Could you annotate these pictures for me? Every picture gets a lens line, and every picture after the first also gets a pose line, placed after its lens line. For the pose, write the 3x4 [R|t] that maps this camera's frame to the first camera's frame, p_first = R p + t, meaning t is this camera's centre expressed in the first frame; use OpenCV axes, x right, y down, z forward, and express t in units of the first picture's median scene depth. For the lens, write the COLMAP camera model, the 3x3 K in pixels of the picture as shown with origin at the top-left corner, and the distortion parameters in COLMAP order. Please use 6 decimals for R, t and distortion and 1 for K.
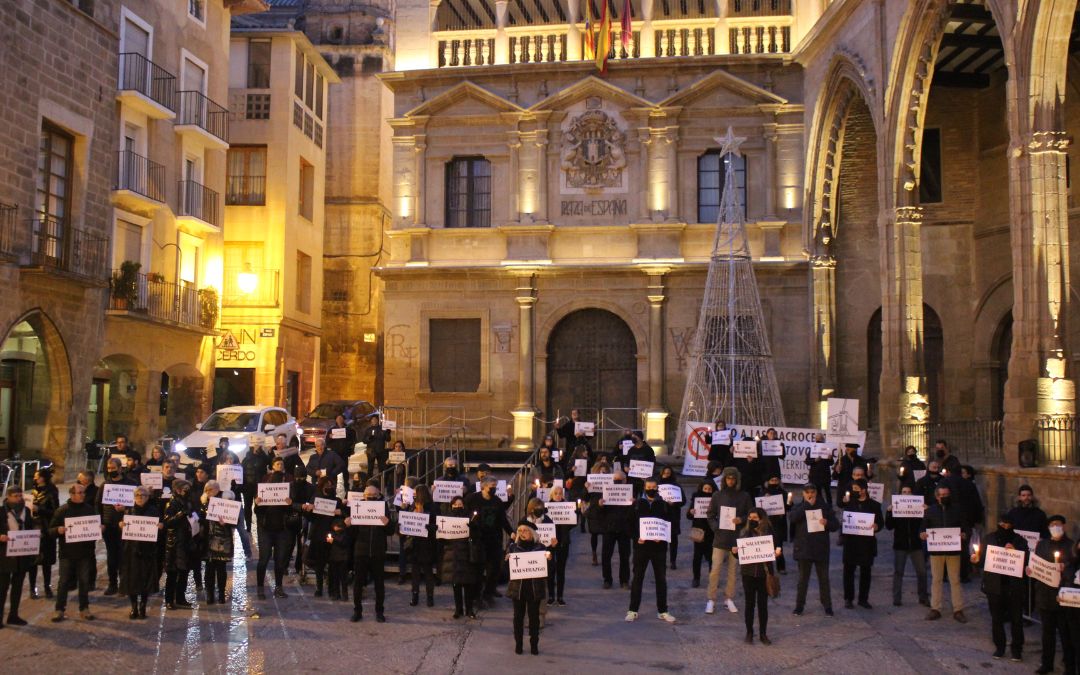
lens RADIAL K [[1276.8, 0, 540.0], [0, 1276.8, 337.5], [0, 0, 1]] dist [-0.141591, 0.364923]
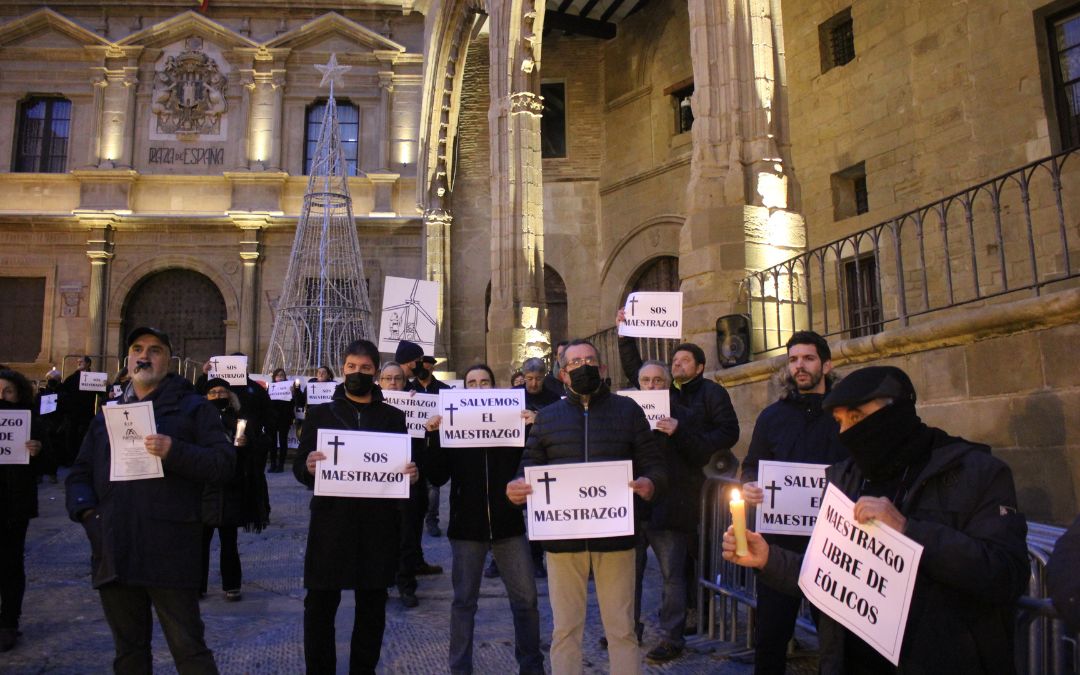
lens RADIAL K [[865.3, 0, 540.0], [0, 865.3, 337.5], [0, 0, 1]] dist [-0.142687, 0.084303]
pose [[0.960610, 0.023570, 0.276898, 0.121389], [-0.004121, 0.997496, -0.070609, 0.065145], [-0.277868, 0.066687, 0.958302, 0.387943]]
